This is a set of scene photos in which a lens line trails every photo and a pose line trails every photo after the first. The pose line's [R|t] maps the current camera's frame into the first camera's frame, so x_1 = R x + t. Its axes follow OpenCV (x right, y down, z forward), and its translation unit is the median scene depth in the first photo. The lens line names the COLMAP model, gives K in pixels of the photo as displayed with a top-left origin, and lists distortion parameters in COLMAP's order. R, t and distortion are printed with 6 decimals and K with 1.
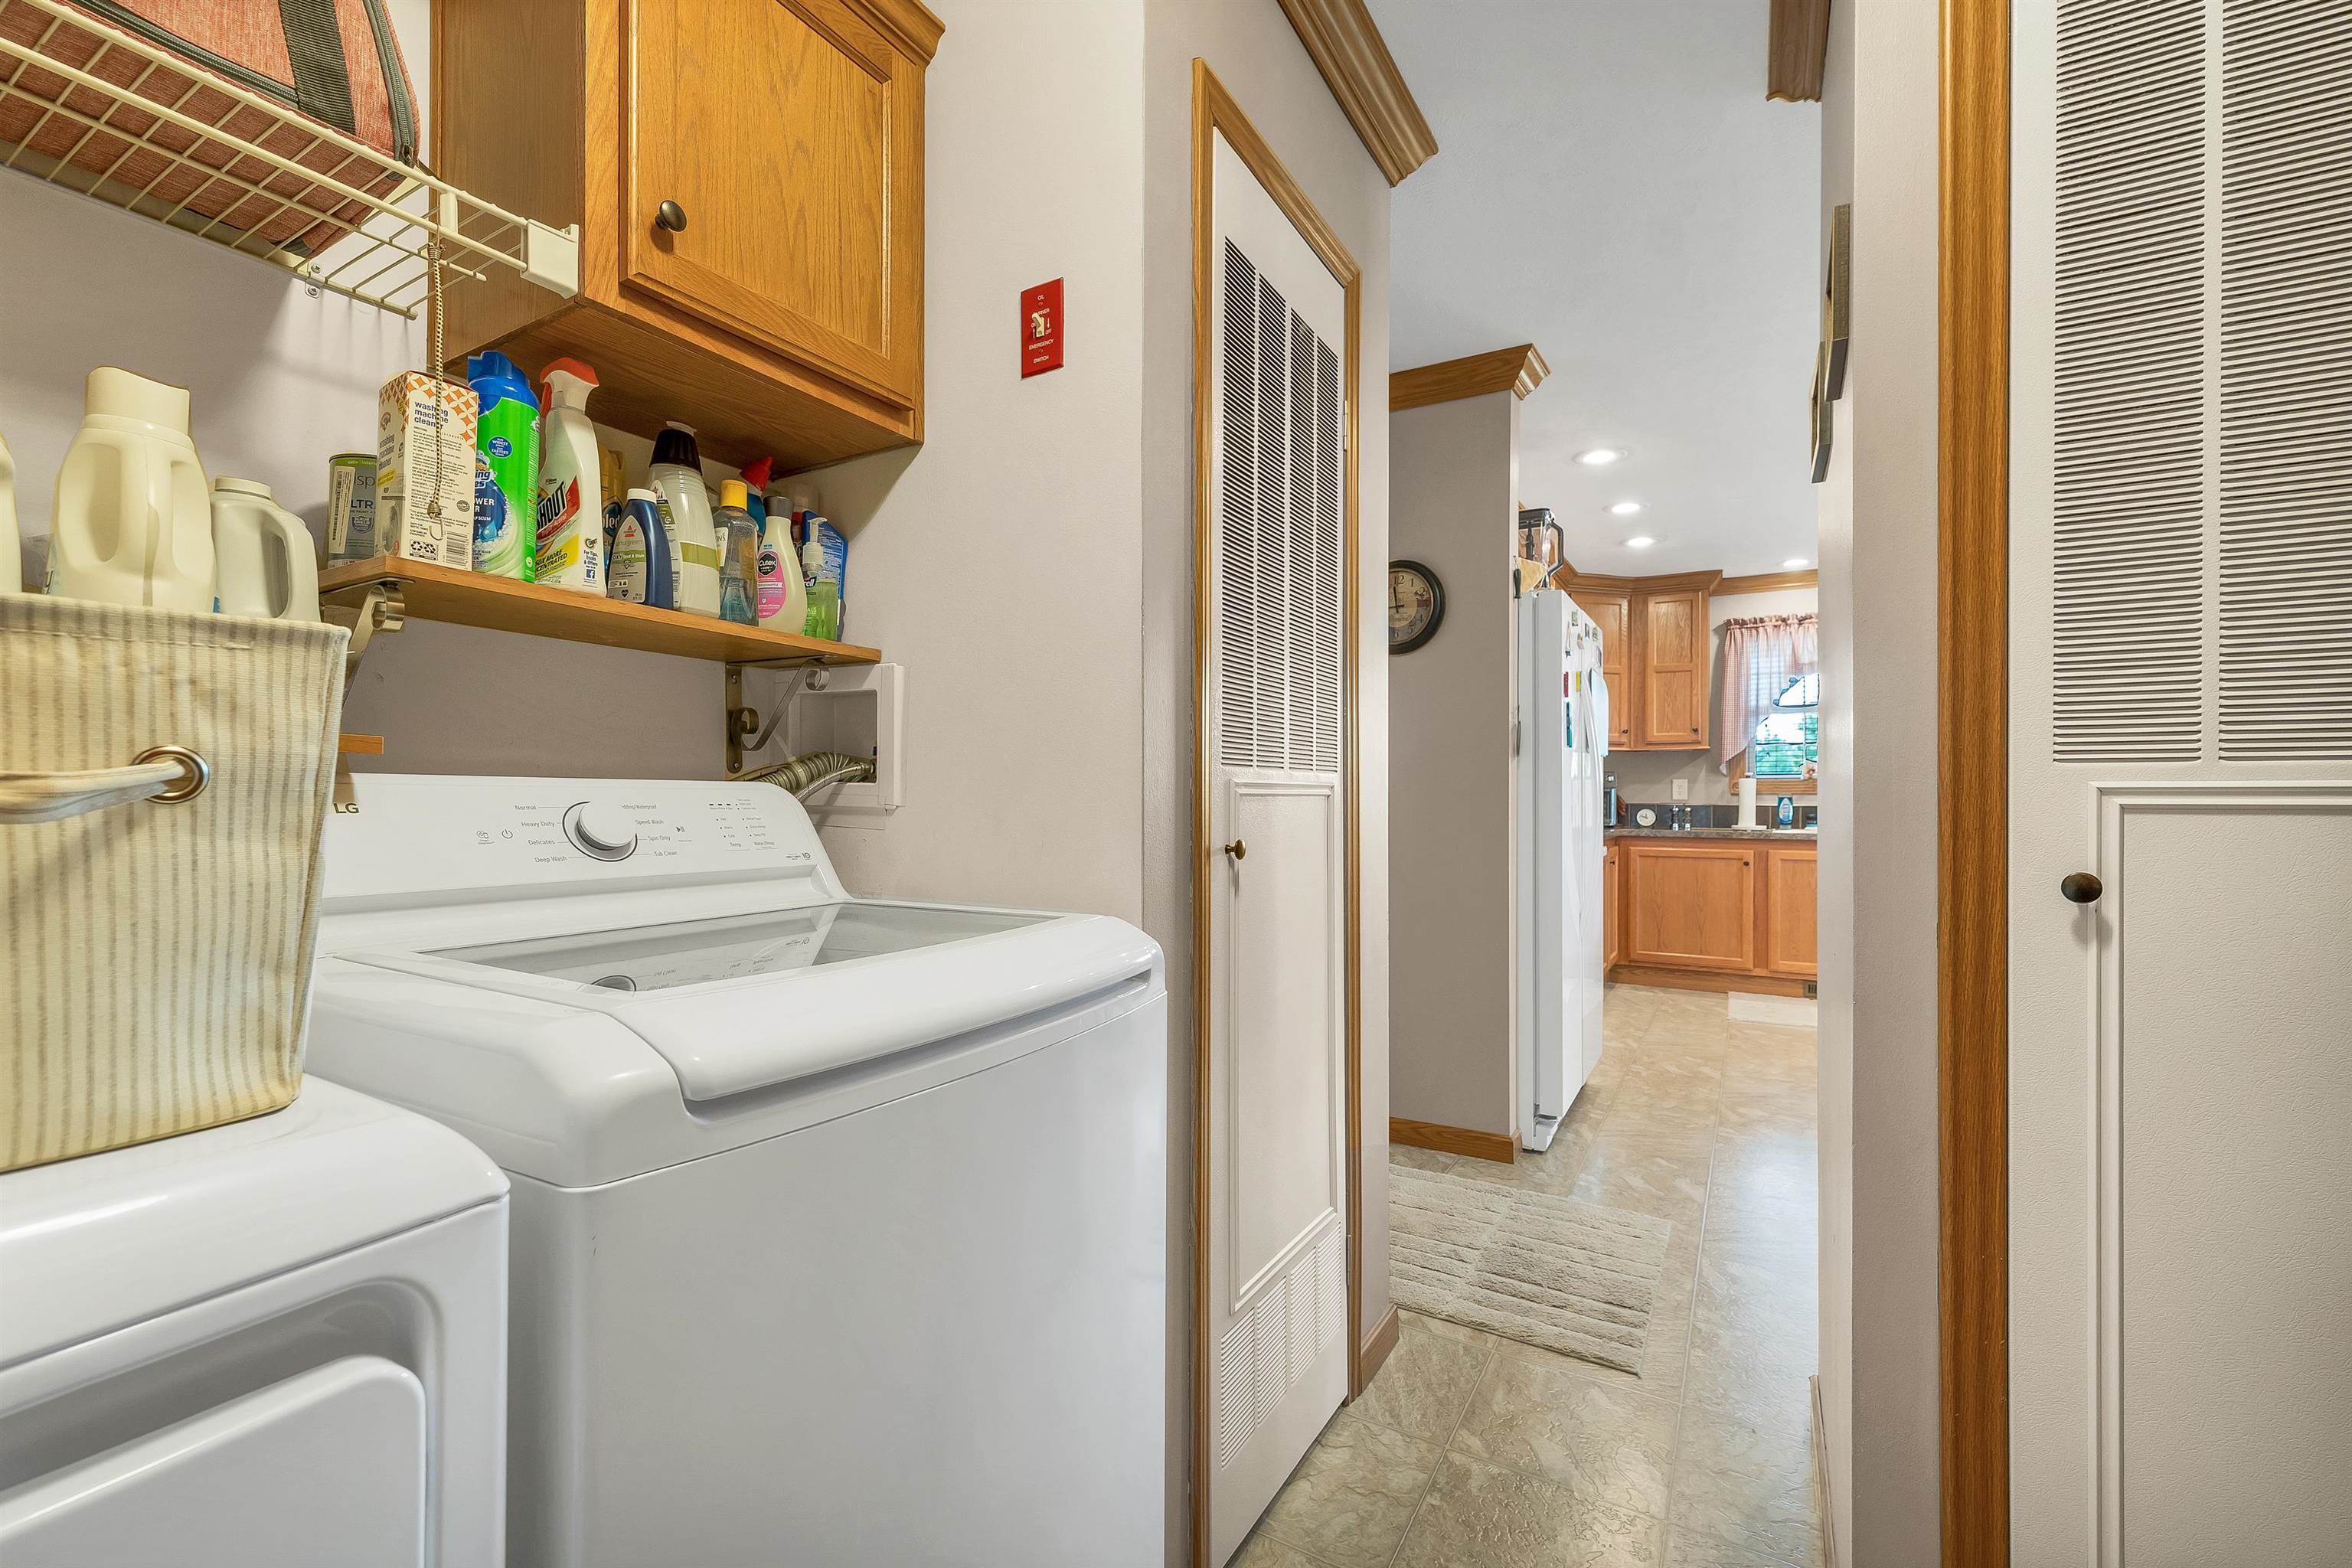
lens RADIAL K [[976.9, 0, 1171.8], [0, 976.9, 794.9], [0, 0, 1]] dist [0.000551, -0.000194]
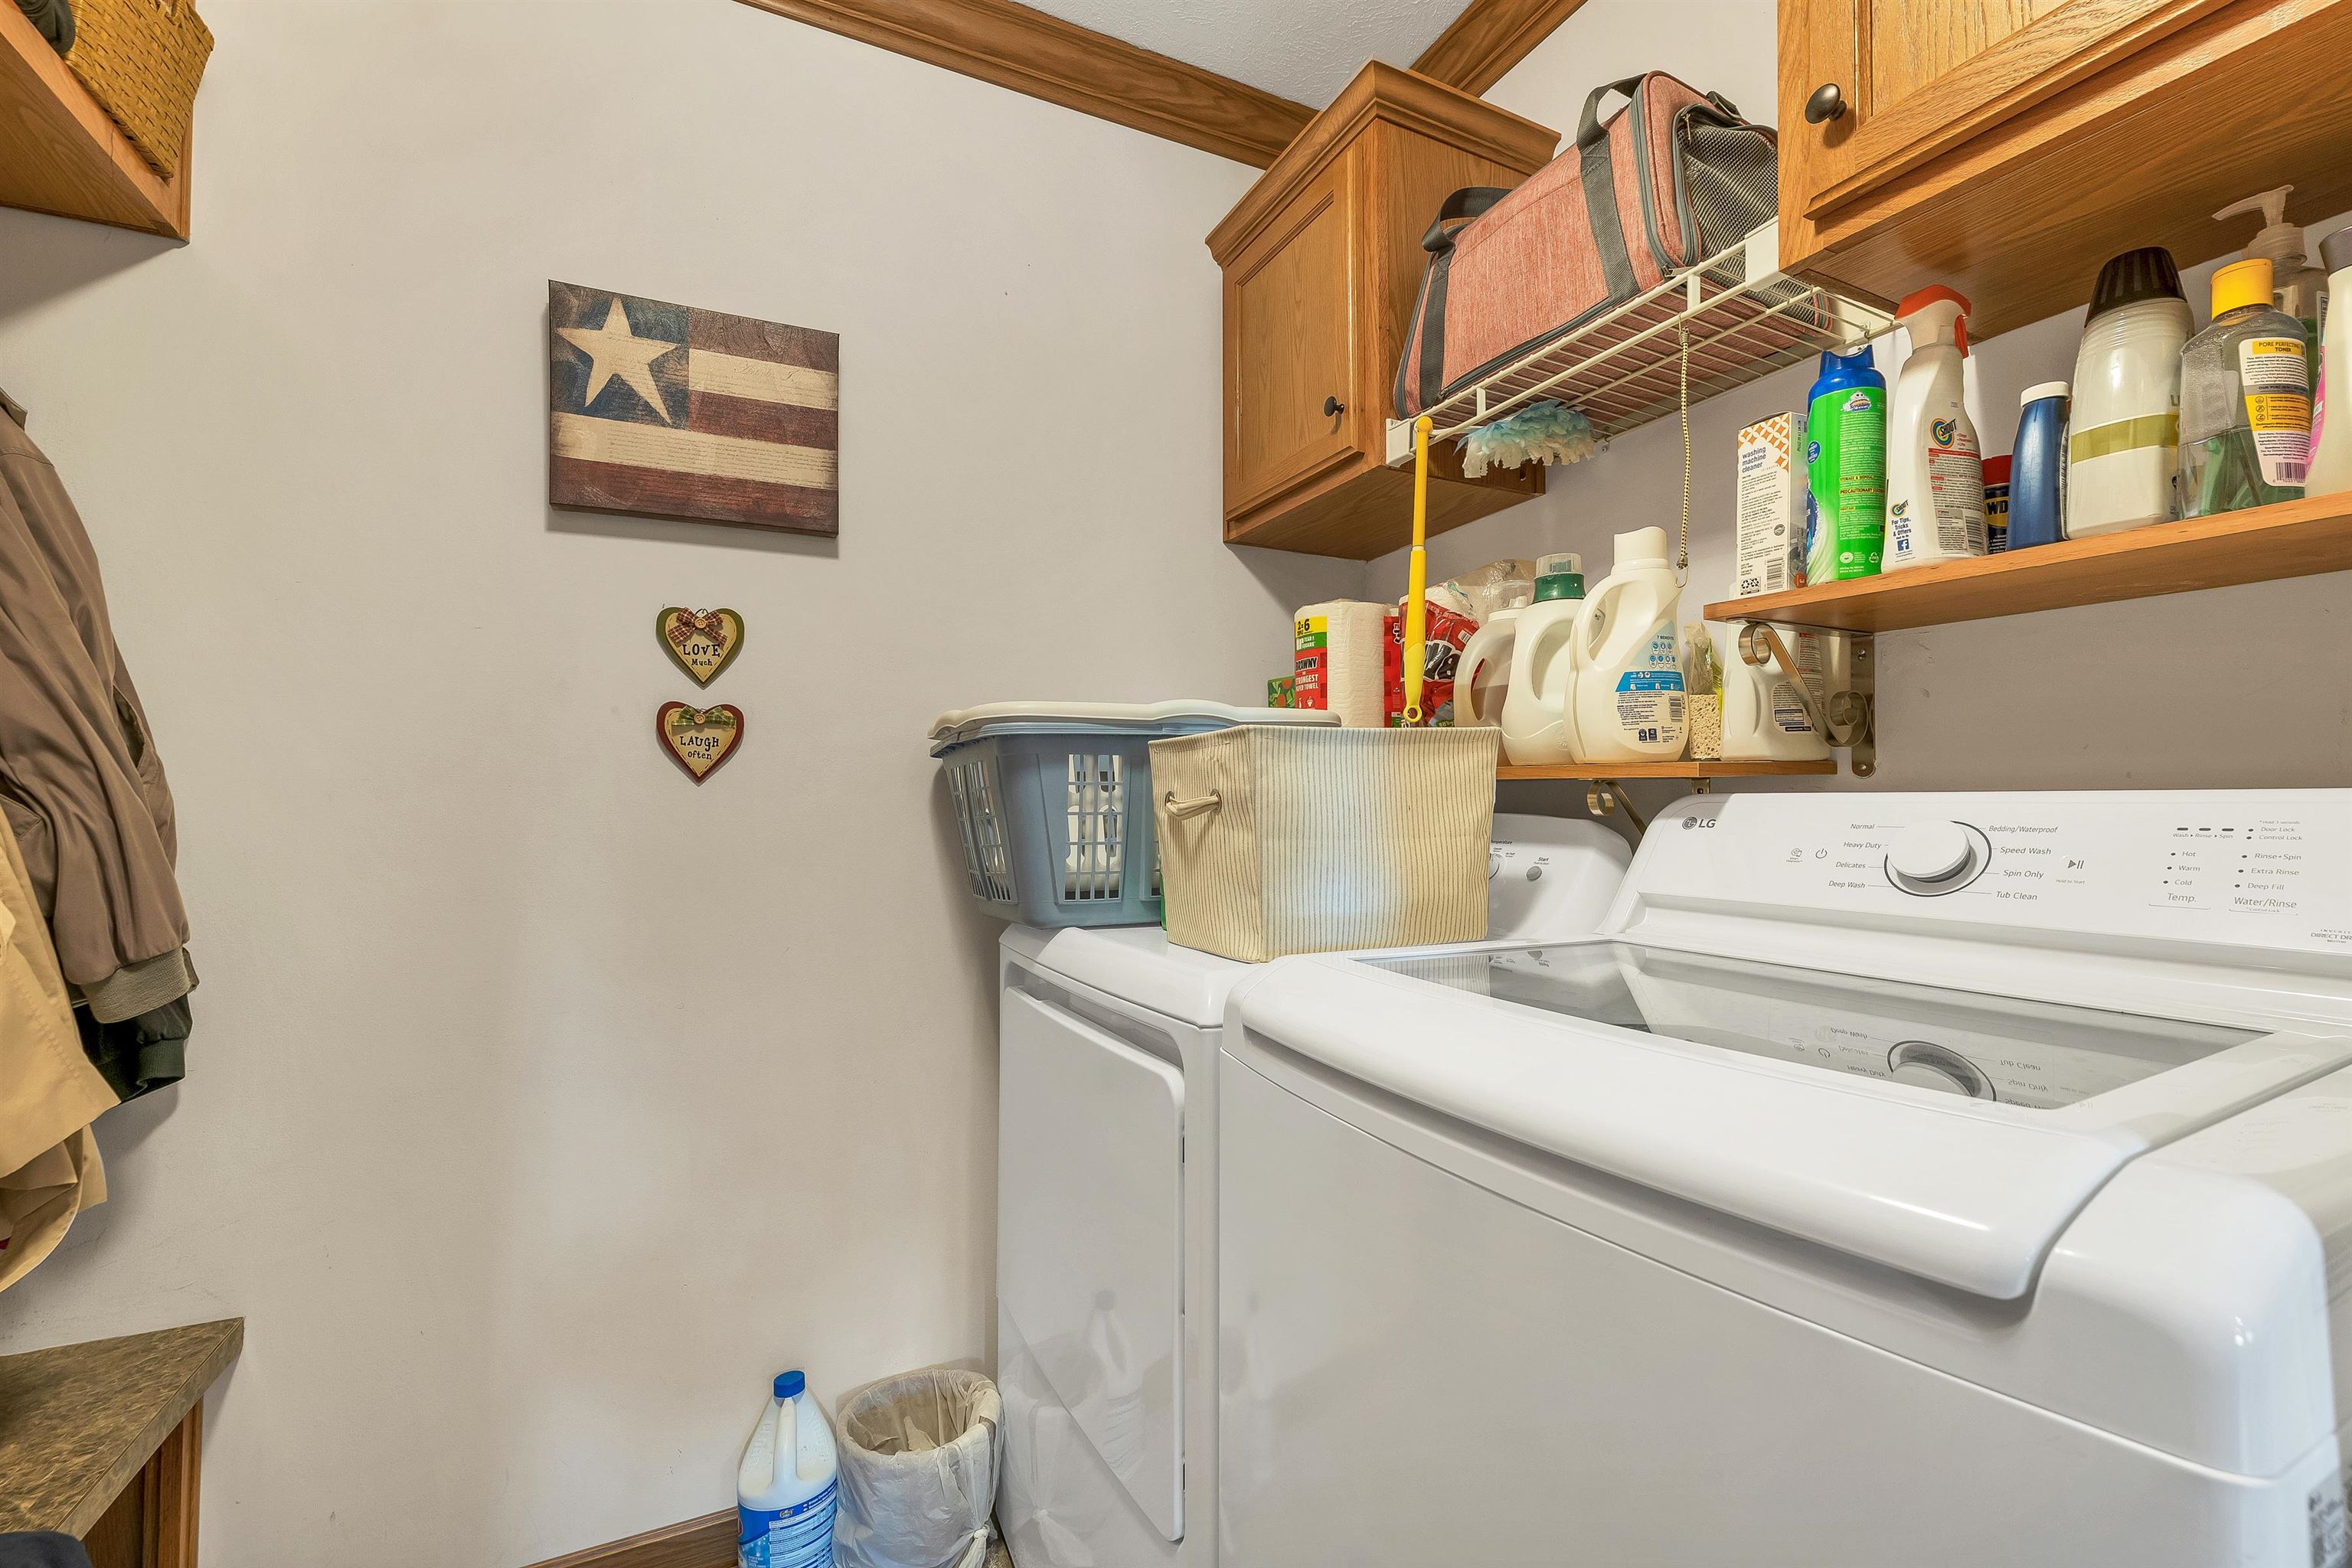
lens RADIAL K [[976.9, 0, 1168.9], [0, 976.9, 786.4], [0, 0, 1]] dist [0.000551, -0.000194]
pose [[-0.540968, -0.028762, -0.840551, 0.504907], [-0.005554, 0.999515, -0.030627, 0.008249], [0.841025, -0.011900, -0.540866, 1.079894]]
